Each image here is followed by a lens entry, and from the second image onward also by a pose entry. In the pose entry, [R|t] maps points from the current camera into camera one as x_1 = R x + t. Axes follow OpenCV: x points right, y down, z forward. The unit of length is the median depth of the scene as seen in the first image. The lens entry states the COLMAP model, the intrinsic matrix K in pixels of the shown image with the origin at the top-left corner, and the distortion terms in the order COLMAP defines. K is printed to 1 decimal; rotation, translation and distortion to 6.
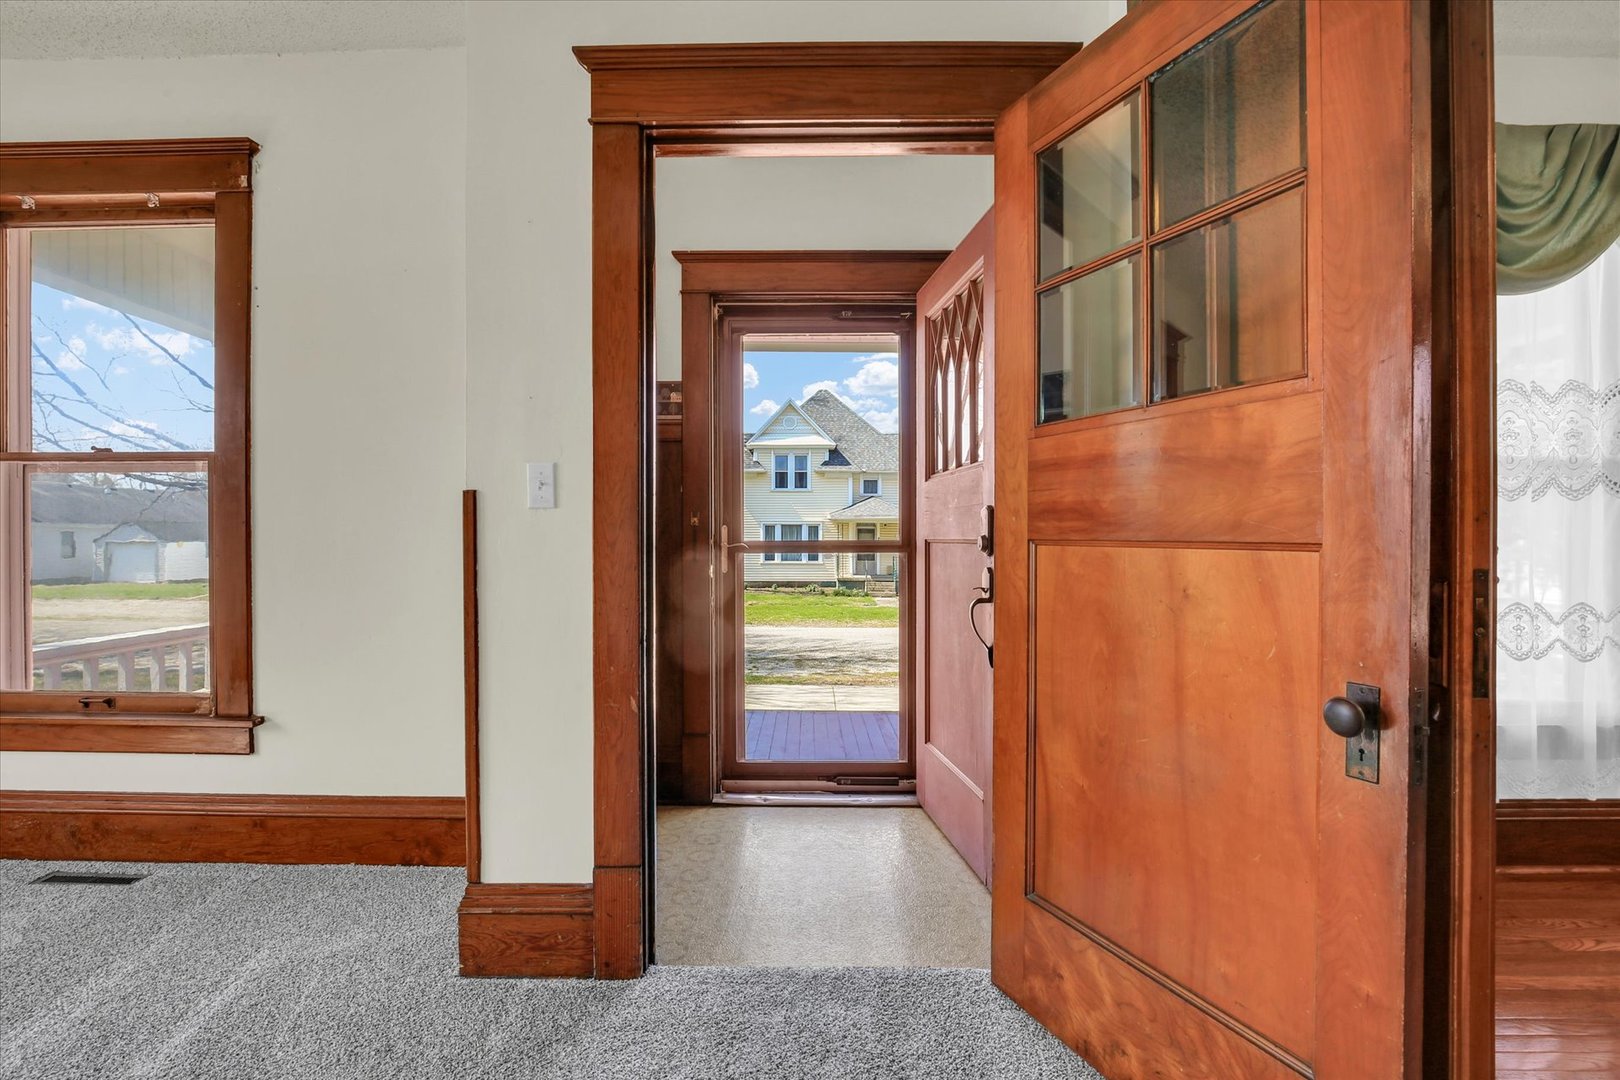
lens RADIAL K [[761.9, 0, 811.8], [0, 761.9, 545.6], [0, 0, 1]] dist [-0.039406, 0.006868]
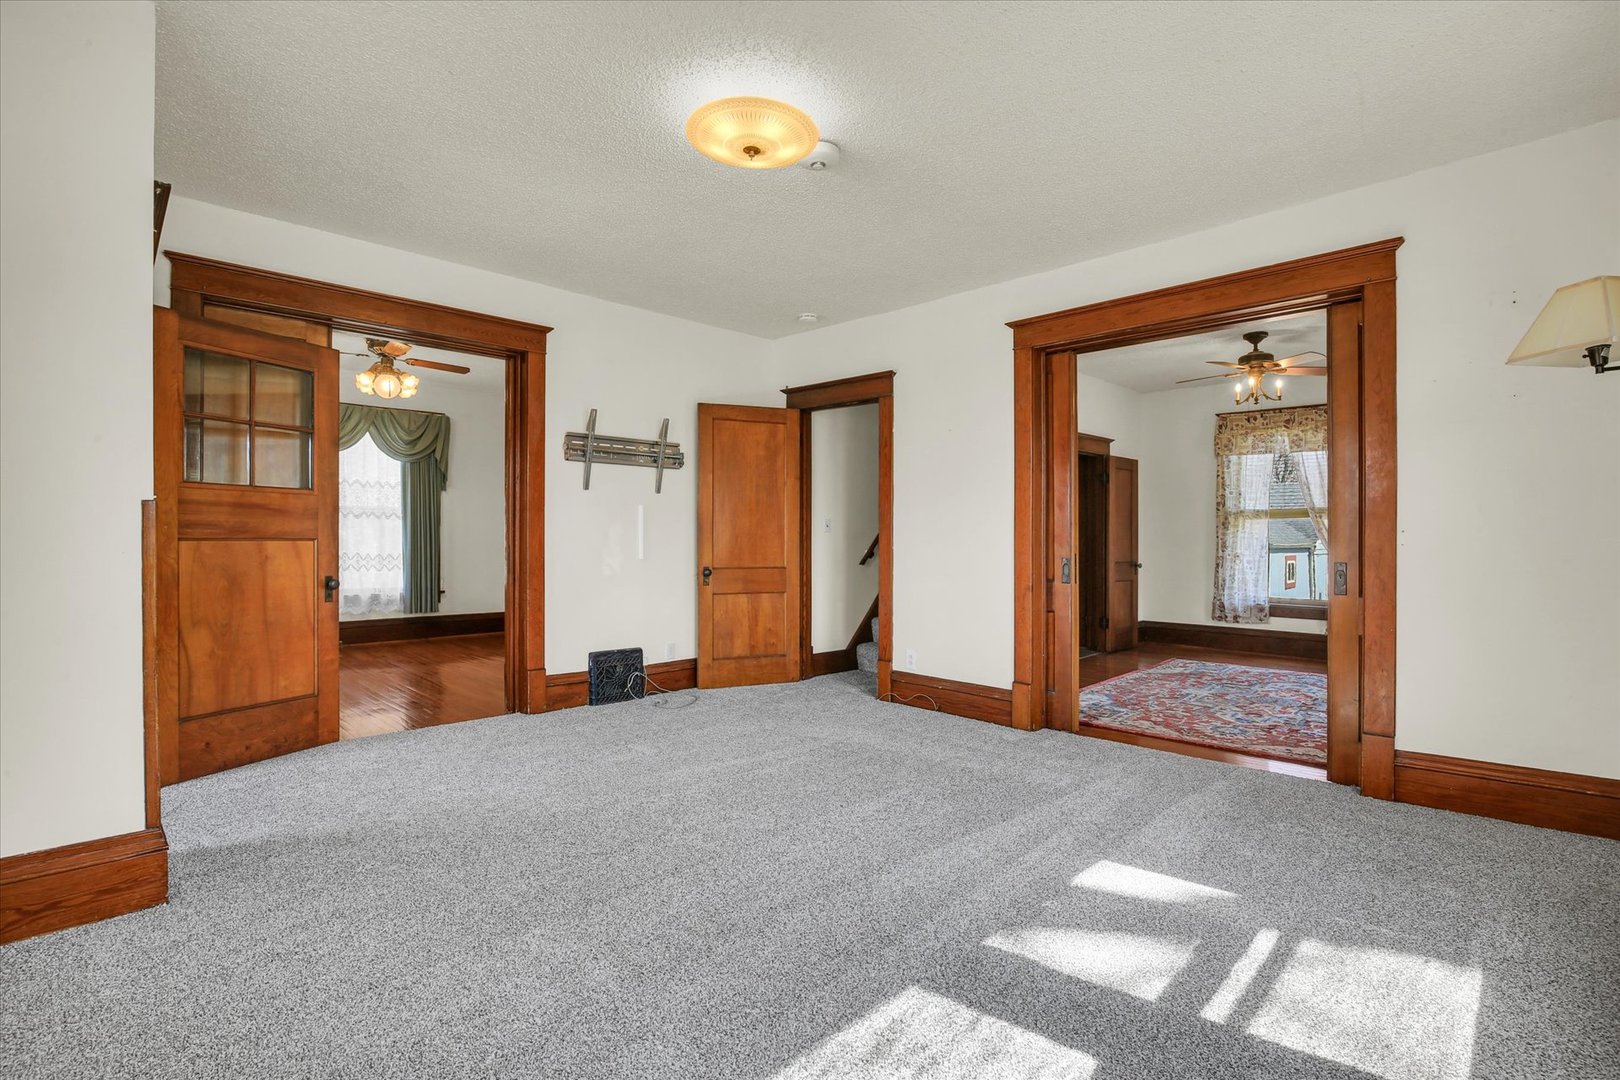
lens RADIAL K [[761.9, 0, 803.3], [0, 761.9, 539.1], [0, 0, 1]] dist [-0.039406, 0.006868]
pose [[-0.713213, -0.011615, 0.700851, -1.518972], [-0.001187, 0.999881, 0.015362, -0.024669], [-0.700946, 0.010124, -0.713142, 0.853029]]
